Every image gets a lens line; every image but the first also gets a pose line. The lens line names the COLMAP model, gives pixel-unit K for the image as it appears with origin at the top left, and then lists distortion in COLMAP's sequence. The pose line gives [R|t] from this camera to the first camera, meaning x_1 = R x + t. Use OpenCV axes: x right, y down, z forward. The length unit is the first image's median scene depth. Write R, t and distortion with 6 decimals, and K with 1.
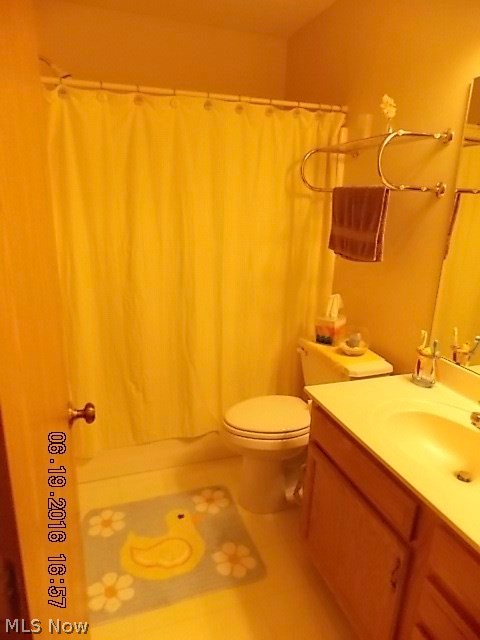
lens RADIAL K [[431.0, 0, 240.0], [0, 431.0, 320.0], [0, 0, 1]] dist [-0.001785, -0.000634]
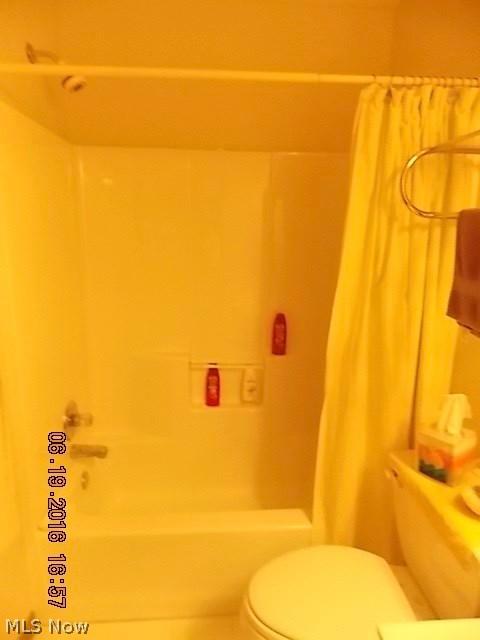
lens RADIAL K [[431.0, 0, 240.0], [0, 431.0, 320.0], [0, 0, 1]] dist [-0.001785, -0.000634]
pose [[0.962211, 0.048724, -0.267911, 0.091890], [-0.065628, 0.996355, -0.054498, -0.107900], [0.264279, 0.070021, 0.961901, 0.365202]]
